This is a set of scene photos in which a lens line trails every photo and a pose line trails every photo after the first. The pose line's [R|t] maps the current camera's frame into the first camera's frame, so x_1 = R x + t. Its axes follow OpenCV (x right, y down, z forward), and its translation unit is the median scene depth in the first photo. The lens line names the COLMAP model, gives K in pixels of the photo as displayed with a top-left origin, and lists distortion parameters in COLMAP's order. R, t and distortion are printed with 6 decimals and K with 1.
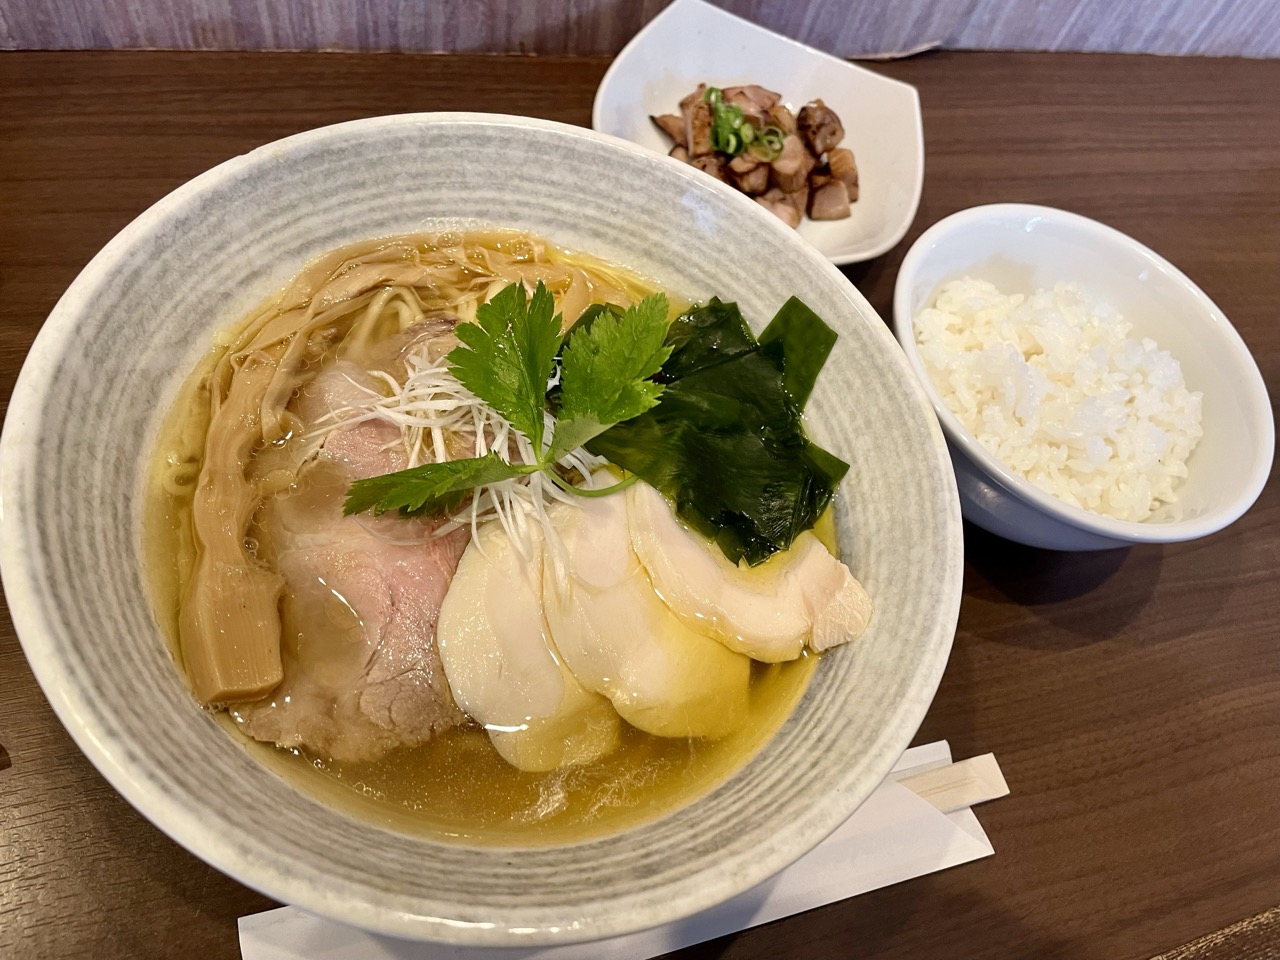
lens RADIAL K [[968.3, 0, 640.0], [0, 968.3, 480.0], [0, 0, 1]] dist [0.063139, -0.120600]
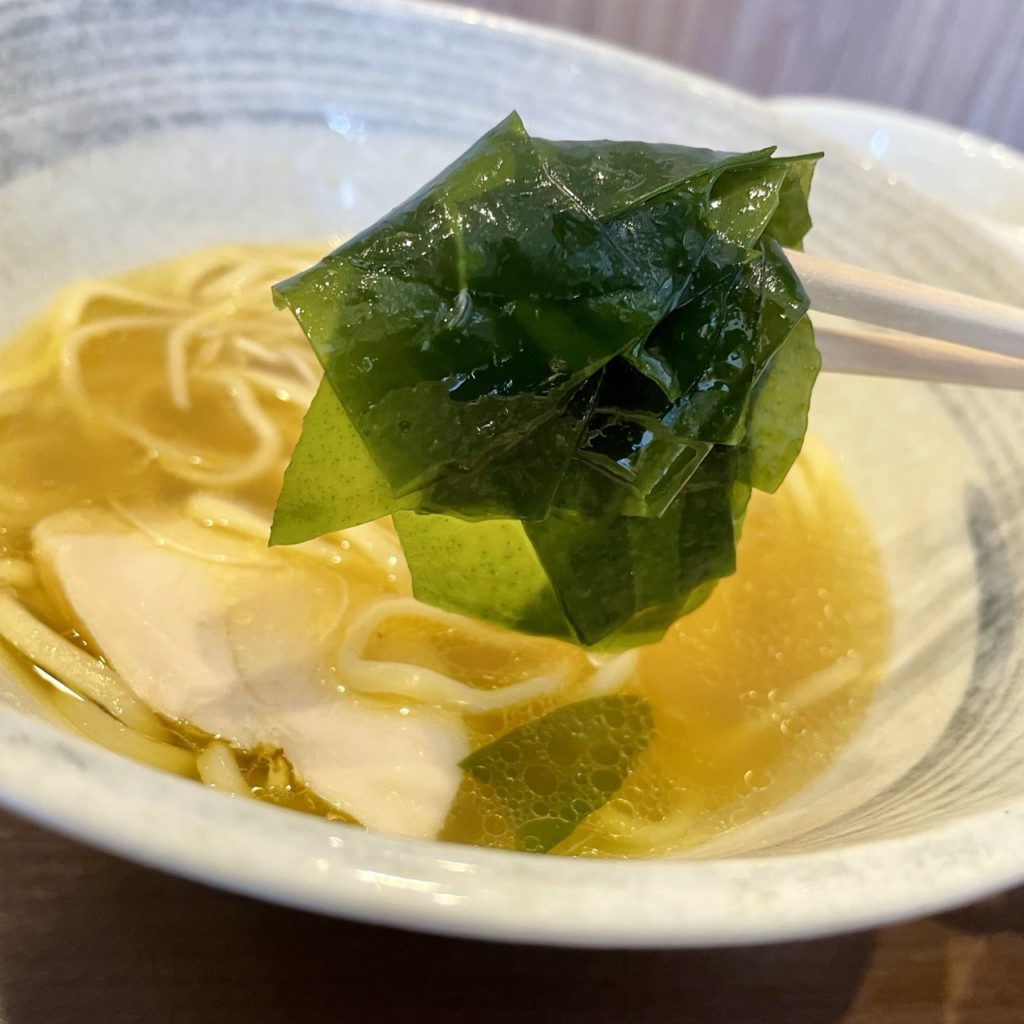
lens RADIAL K [[1091.4, 0, 512.0], [0, 1091.4, 512.0], [0, 0, 1]] dist [-0.025531, -0.016580]
pose [[0.970895, 0.150805, -0.186064, 0.050372], [-0.211090, 0.905828, -0.367311, 0.347351], [0.113150, 0.395896, 0.911297, 0.405594]]
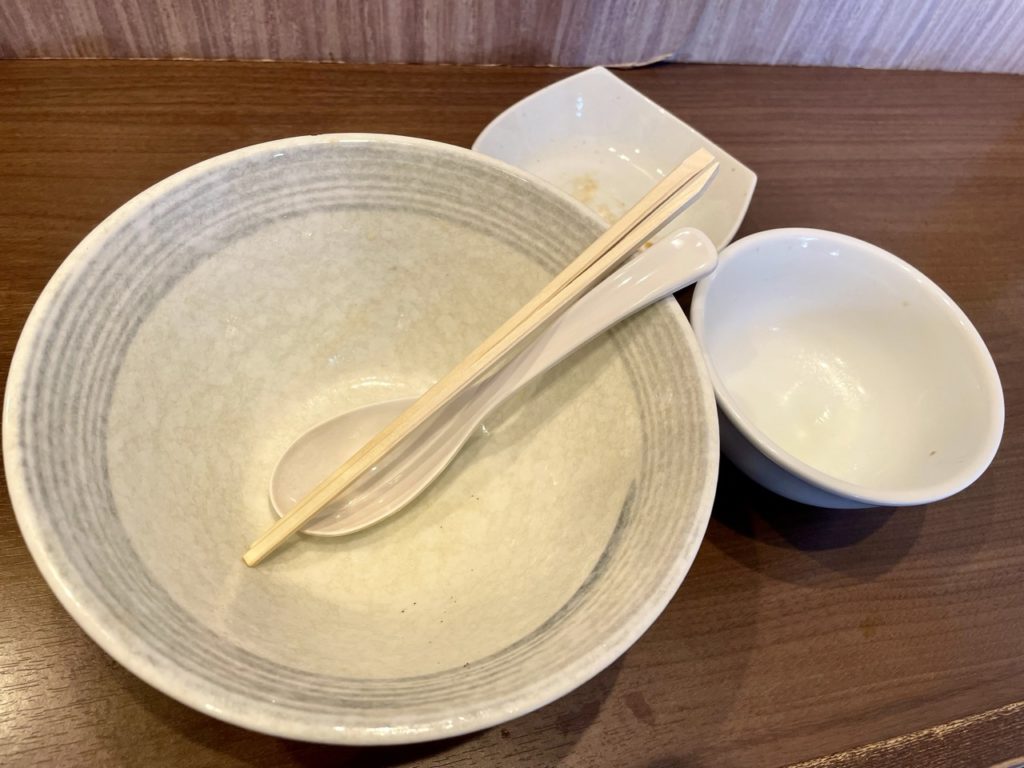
lens RADIAL K [[774.6, 0, 512.0], [0, 774.6, 384.0], [0, 0, 1]] dist [0.063139, -0.120600]
pose [[0.902265, 0.333067, -0.273833, 0.321324], [-0.363142, 0.929386, -0.066106, -0.016790], [0.232479, 0.159086, 0.959503, 0.000558]]
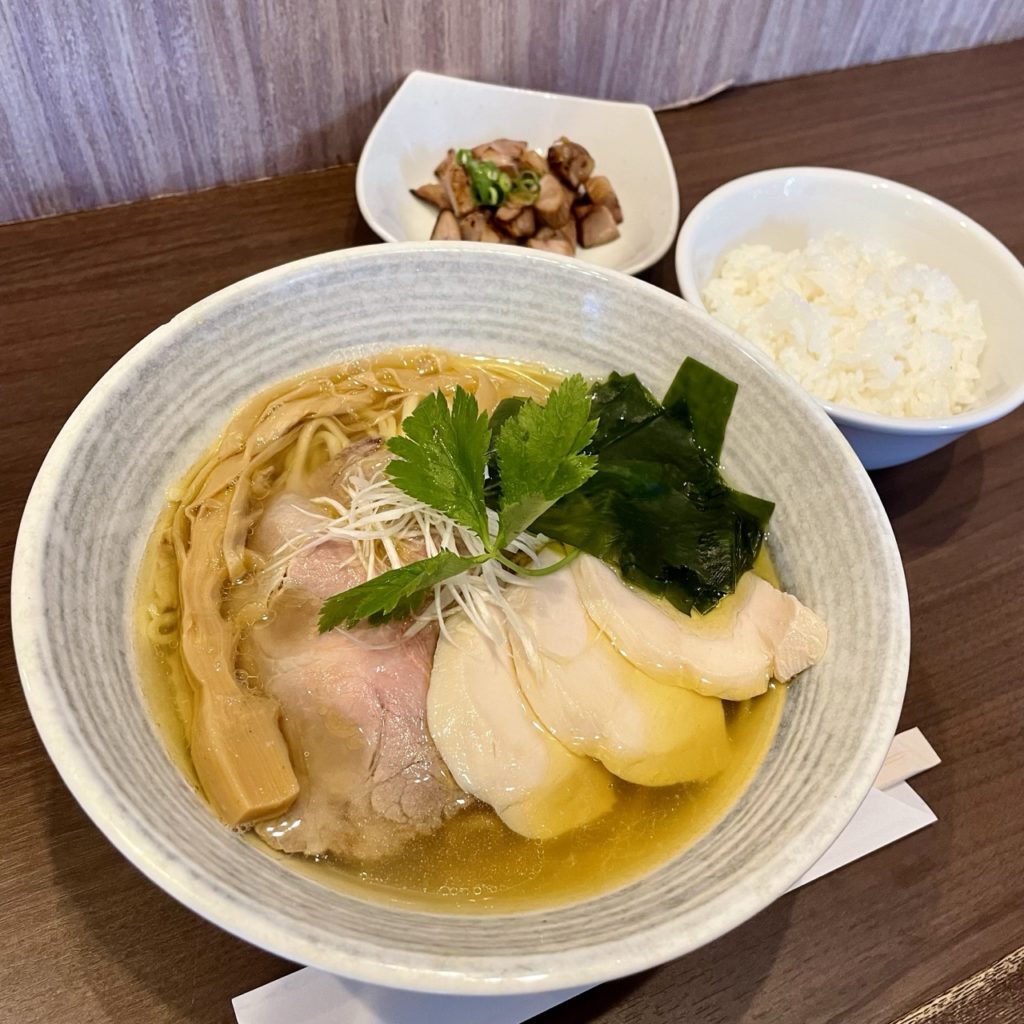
lens RADIAL K [[1038.2, 0, 512.0], [0, 1038.2, 512.0], [0, 0, 1]] dist [0.082399, -0.191160]
pose [[0.982782, -0.184766, -0.000683, -0.069870], [0.184197, 0.980033, -0.074882, 0.028893], [0.014505, 0.073467, 0.997192, -0.137246]]
